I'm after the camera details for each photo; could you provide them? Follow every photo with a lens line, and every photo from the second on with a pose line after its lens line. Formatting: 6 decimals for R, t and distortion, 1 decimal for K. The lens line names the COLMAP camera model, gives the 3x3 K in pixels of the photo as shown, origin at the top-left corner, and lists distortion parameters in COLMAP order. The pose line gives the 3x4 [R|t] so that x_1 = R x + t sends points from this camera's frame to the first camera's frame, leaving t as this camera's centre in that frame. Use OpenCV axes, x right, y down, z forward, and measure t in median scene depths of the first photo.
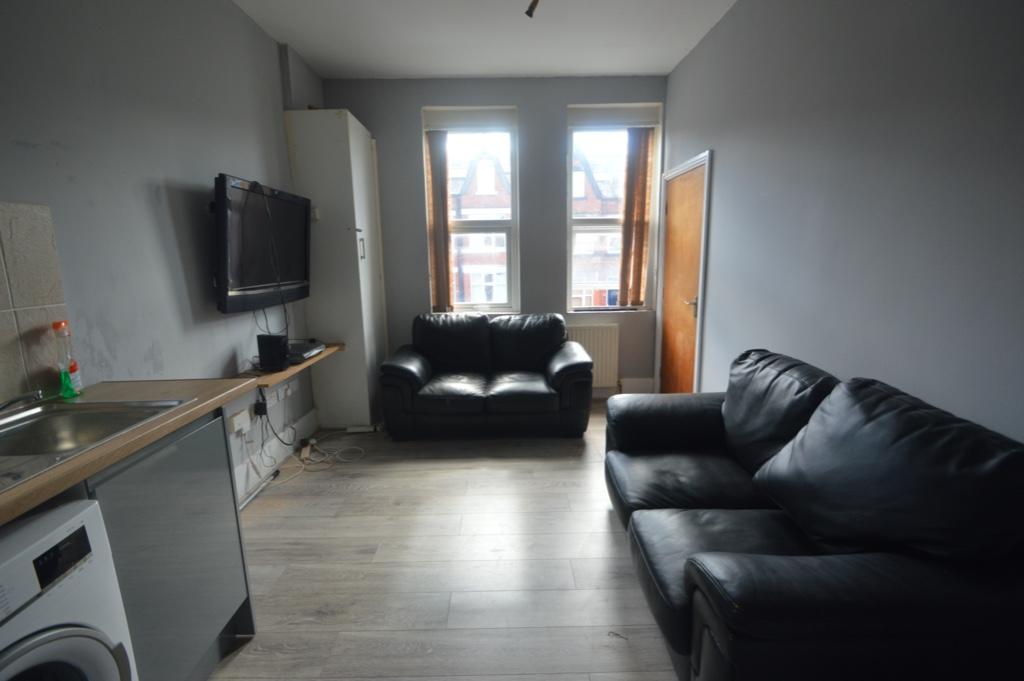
lens RADIAL K [[458.3, 0, 512.0], [0, 458.3, 340.5], [0, 0, 1]] dist [0.003696, -0.012995]
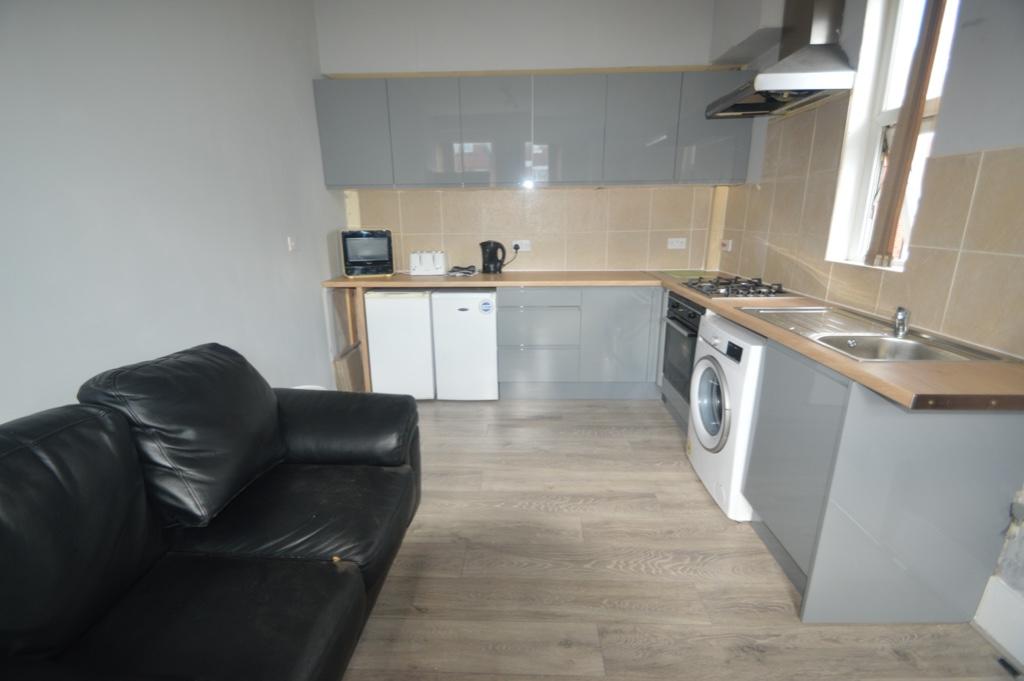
lens RADIAL K [[458.3, 0, 512.0], [0, 458.3, 340.5], [0, 0, 1]] dist [0.003696, -0.012995]
pose [[-0.998286, 0.011639, 0.057360, -0.016856], [0.035297, 0.901475, 0.431390, -0.147269], [-0.046688, 0.432675, -0.900340, 0.813108]]
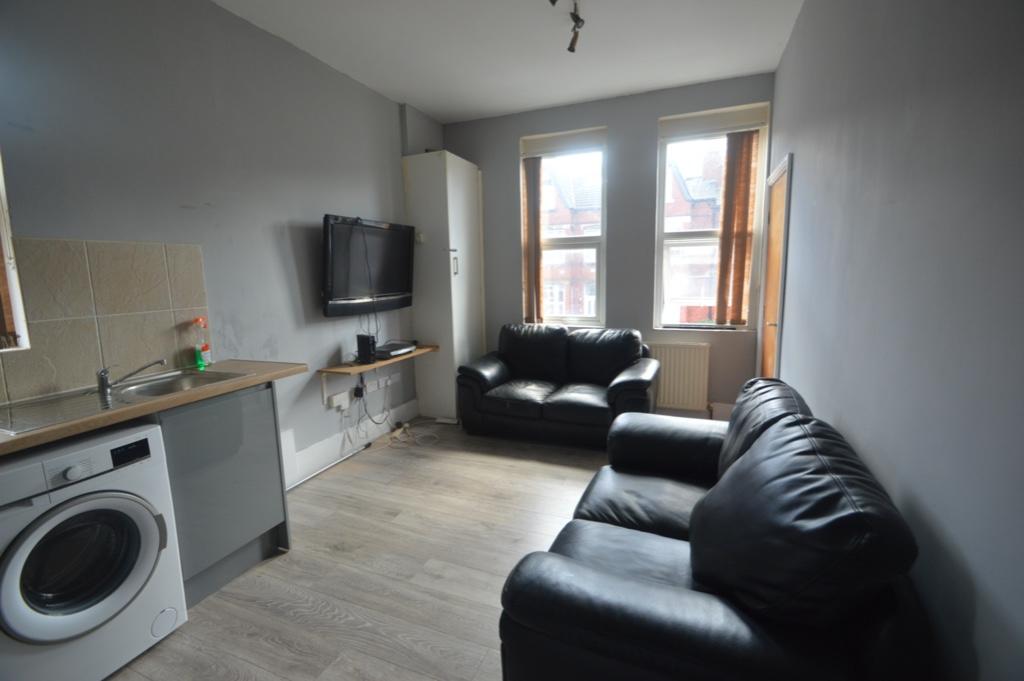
lens RADIAL K [[462.3, 0, 512.0], [0, 462.3, 340.5], [0, 0, 1]] dist [-0.001512, -0.000038]
pose [[0.918319, 0.055134, -0.391984, 0.282796], [-0.064530, 0.997857, -0.010826, -0.007518], [0.390547, 0.035236, 0.919908, -0.021516]]
